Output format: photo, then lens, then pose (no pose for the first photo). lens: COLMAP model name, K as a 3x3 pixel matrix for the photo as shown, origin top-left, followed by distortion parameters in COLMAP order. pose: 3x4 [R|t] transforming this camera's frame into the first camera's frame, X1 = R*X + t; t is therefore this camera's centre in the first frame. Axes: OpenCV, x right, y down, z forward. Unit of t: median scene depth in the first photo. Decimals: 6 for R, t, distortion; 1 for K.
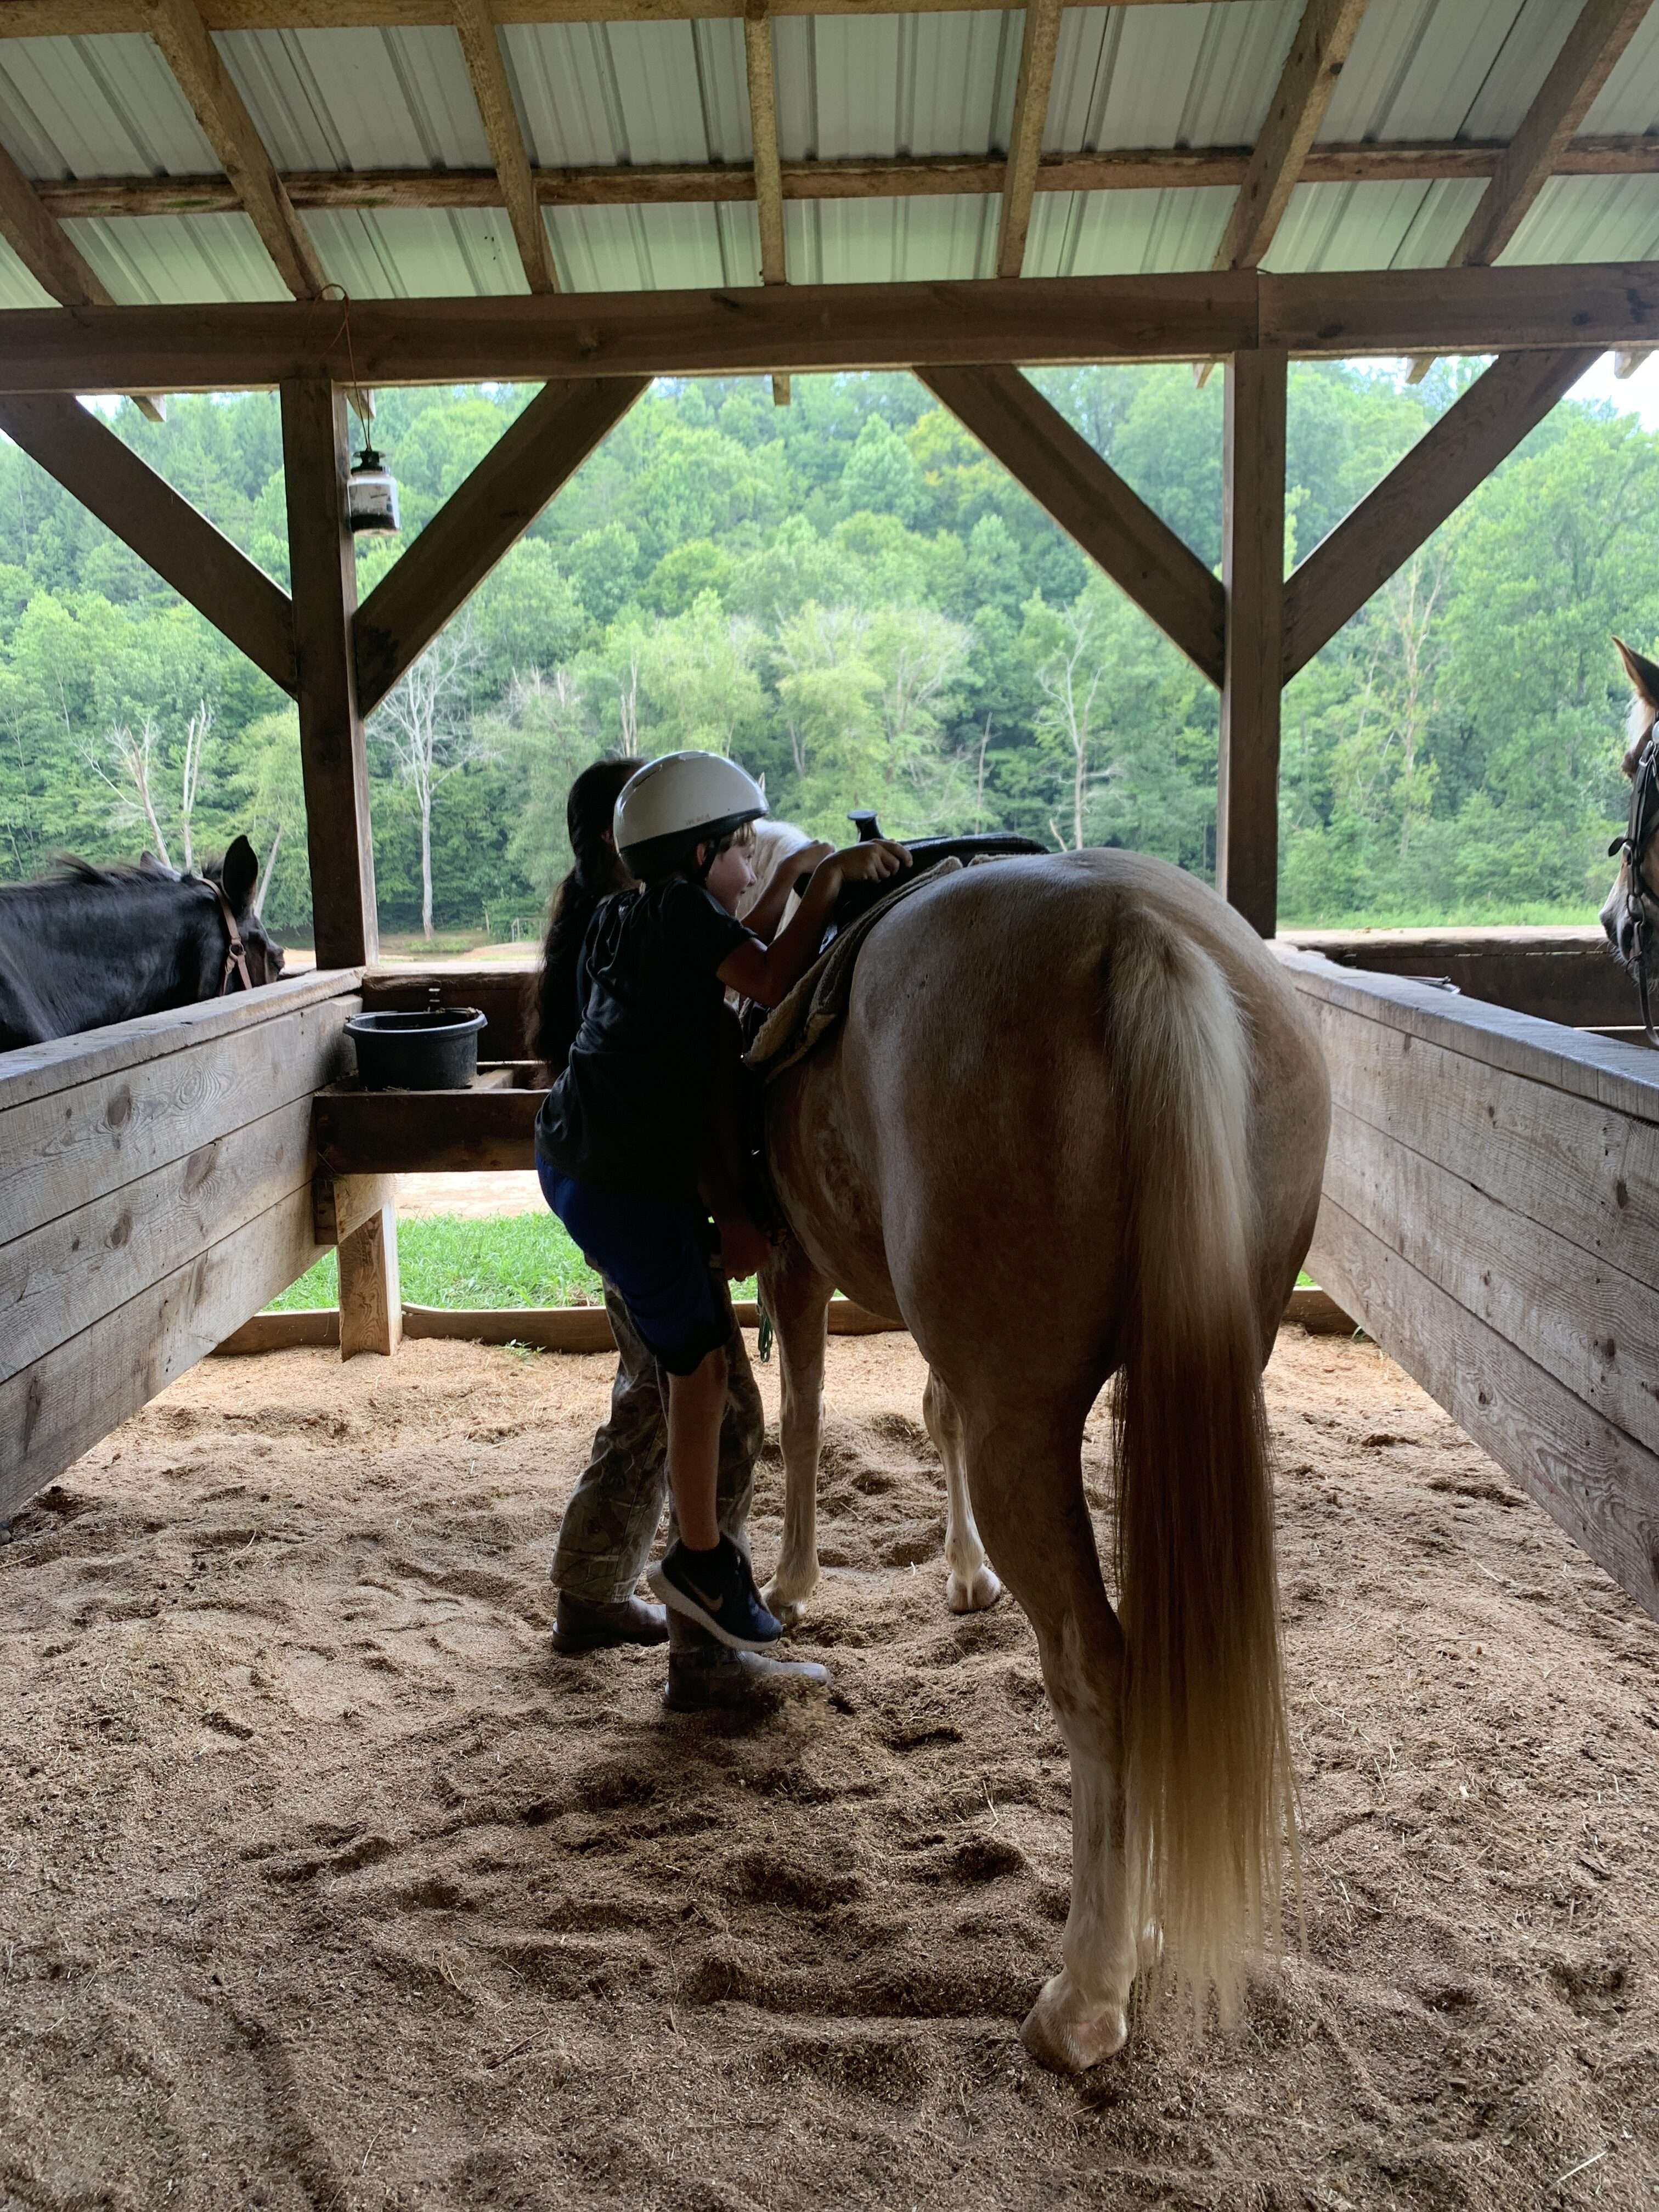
lens RADIAL K [[1682.7, 0, 855.4], [0, 1682.7, 1054.9], [0, 0, 1]] dist [-0.005865, 0.002847]
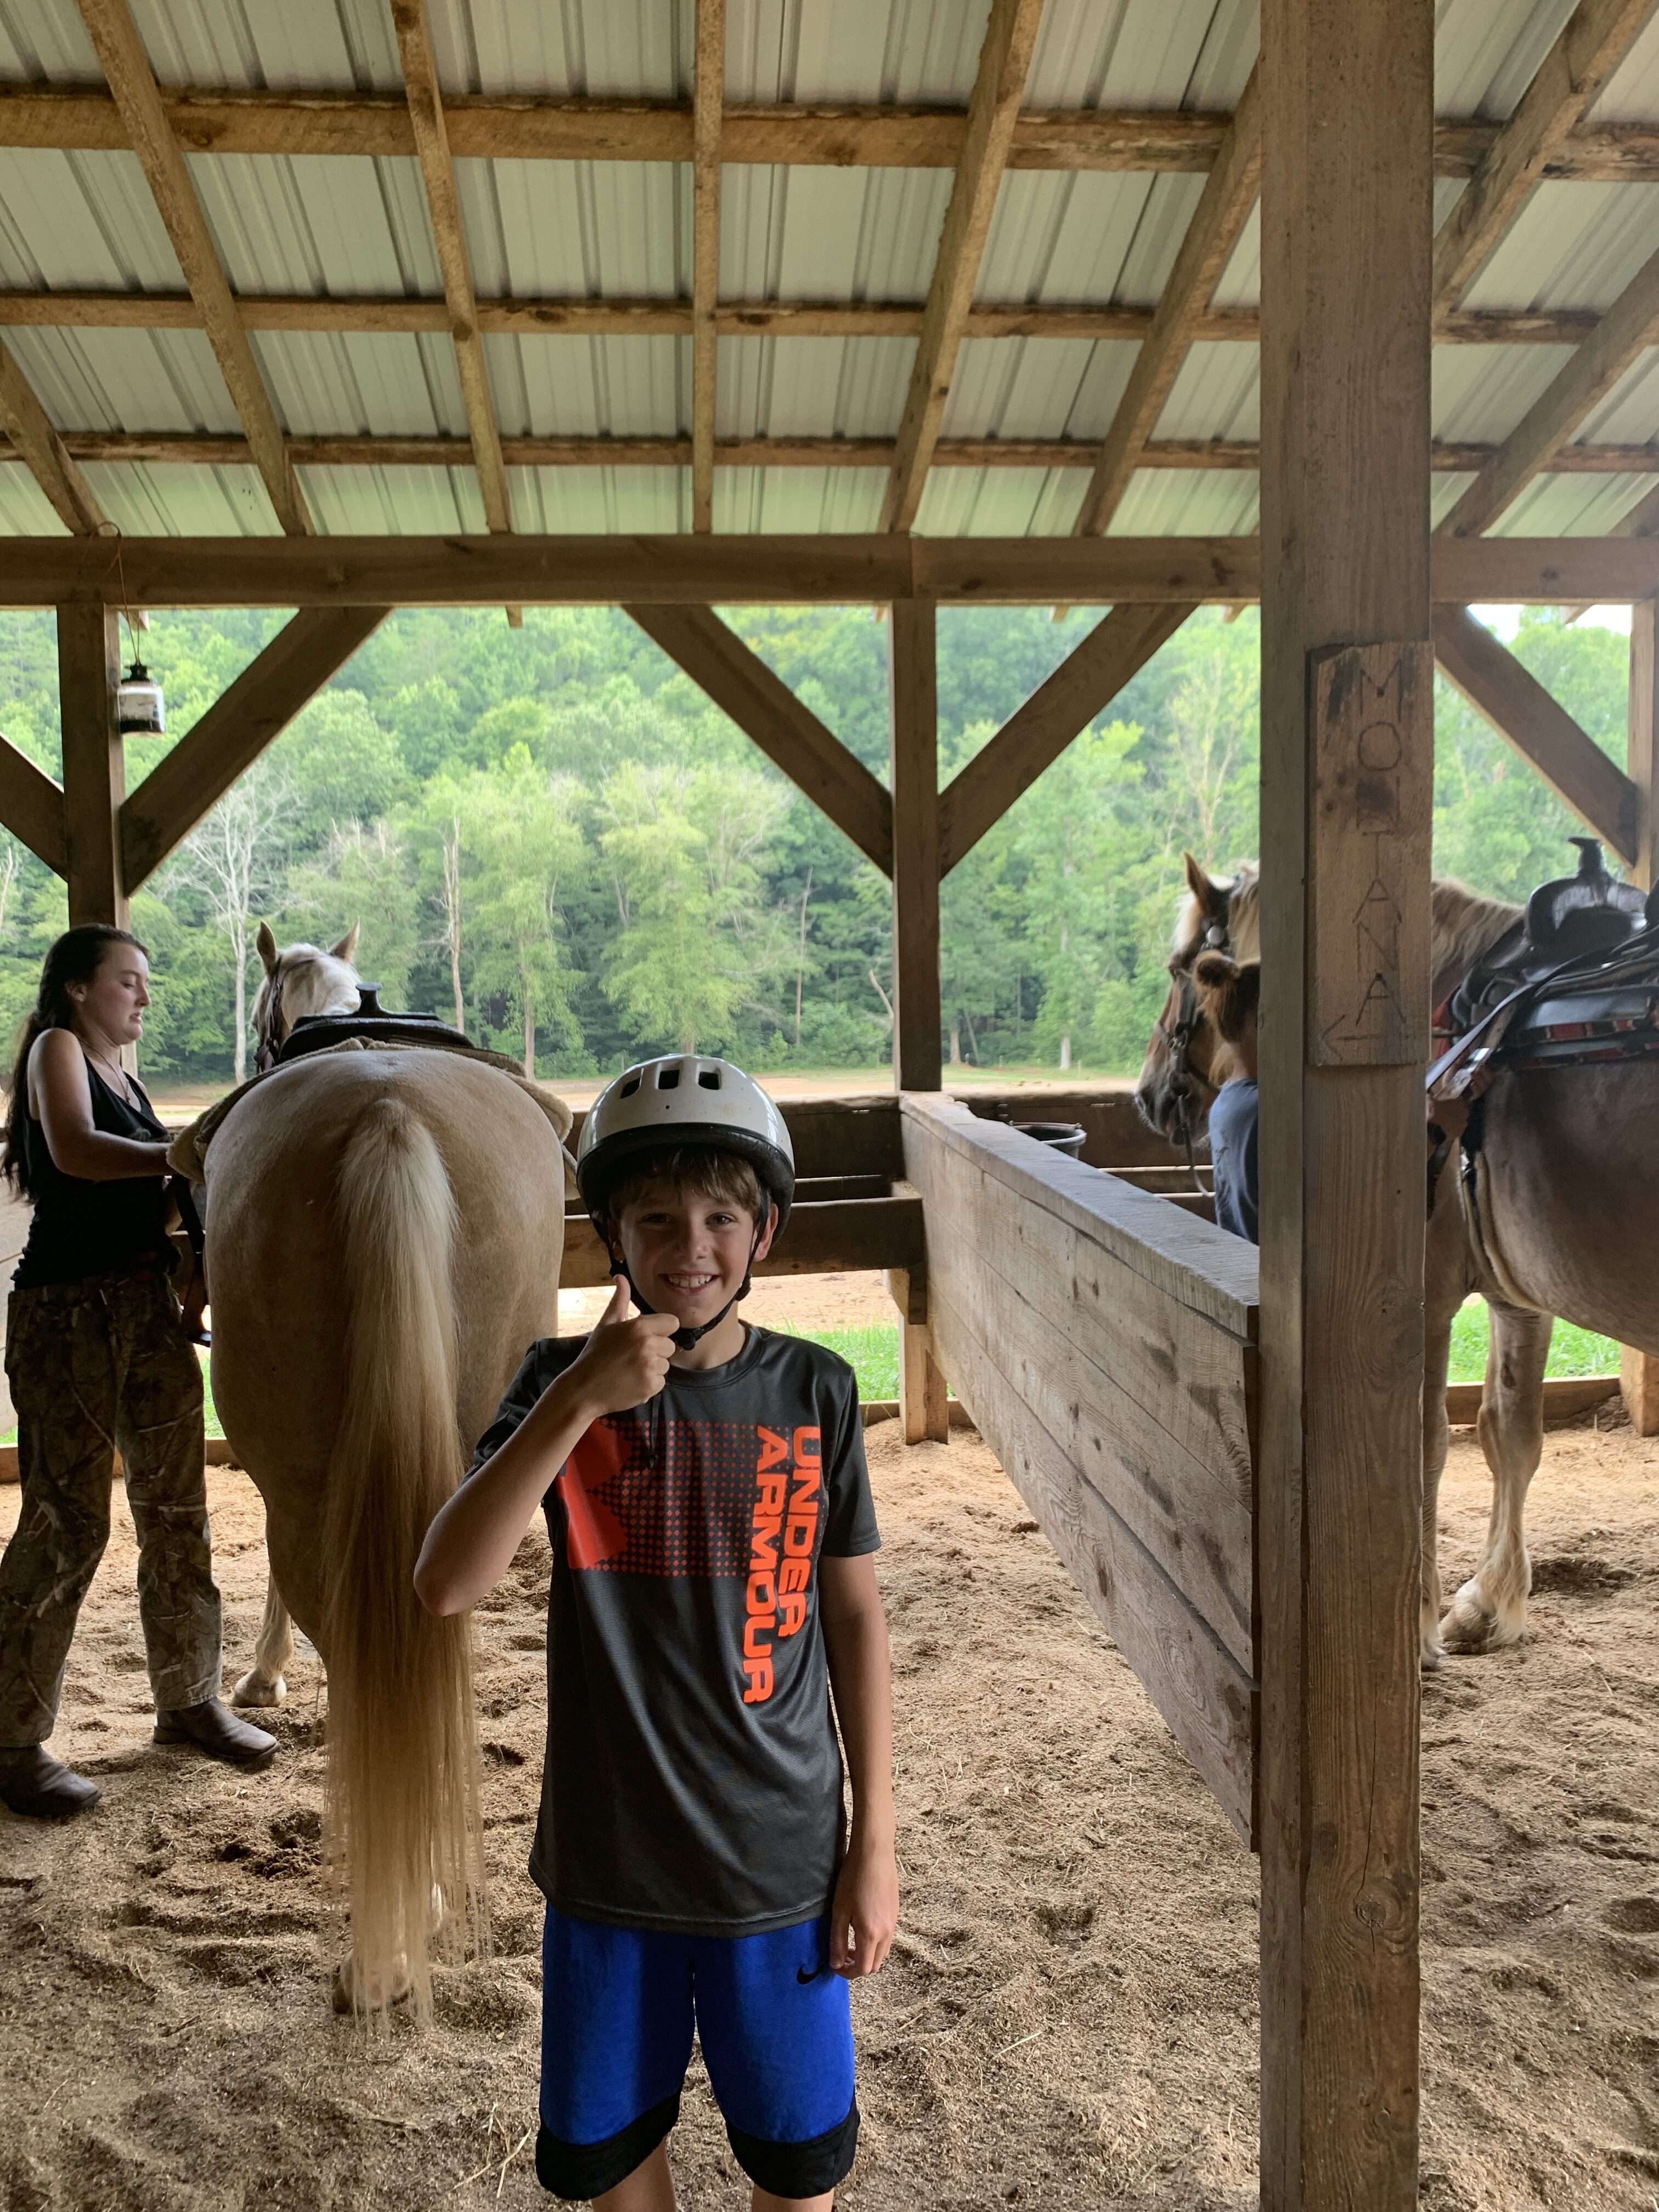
lens RADIAL K [[1664.3, 0, 836.4], [0, 1664.3, 1069.0], [0, 0, 1]] dist [-0.003834, -0.006361]
pose [[0.995404, -0.001003, 0.095759, 0.077538], [0.008661, 0.996790, -0.079594, 0.006464], [-0.095372, 0.080058, 0.992217, -0.145465]]
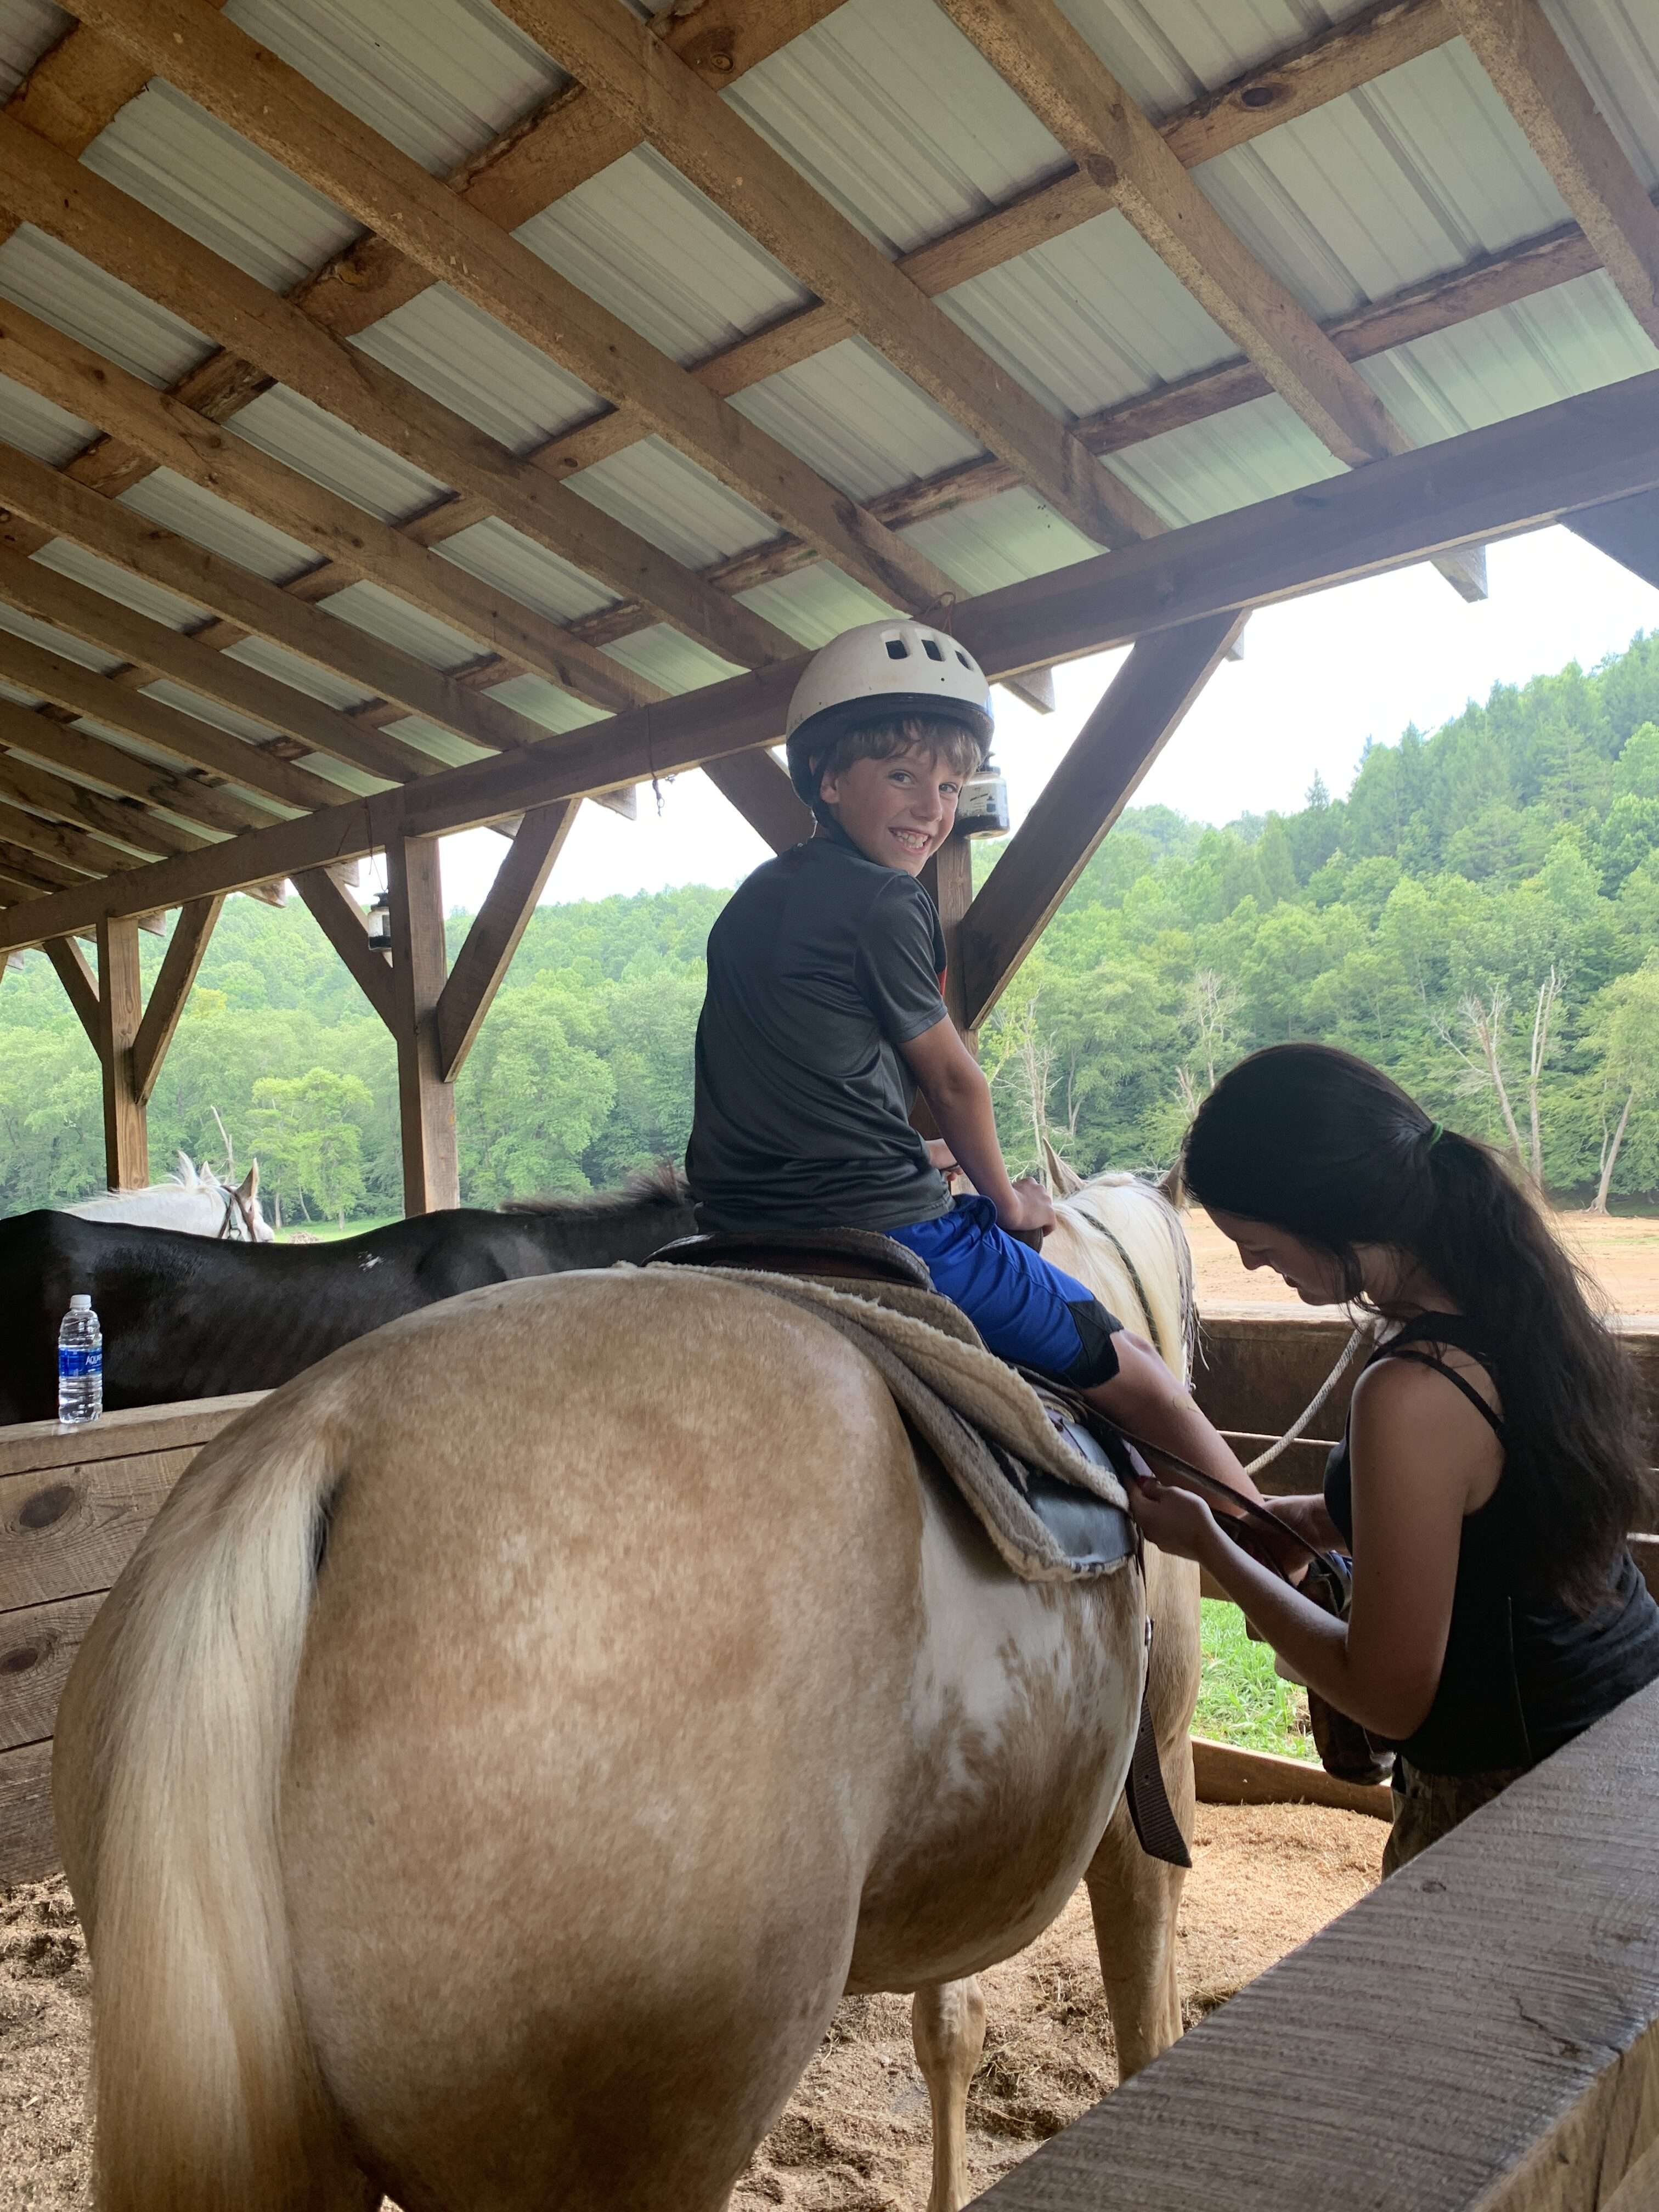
lens RADIAL K [[1682.7, 0, 855.4], [0, 1682.7, 1054.9], [0, 0, 1]] dist [-0.005865, 0.002847]
pose [[0.717188, -0.037336, -0.695879, 0.332389], [-0.070873, 0.989479, -0.126132, -0.071979], [0.693267, 0.139779, 0.706996, 0.329818]]
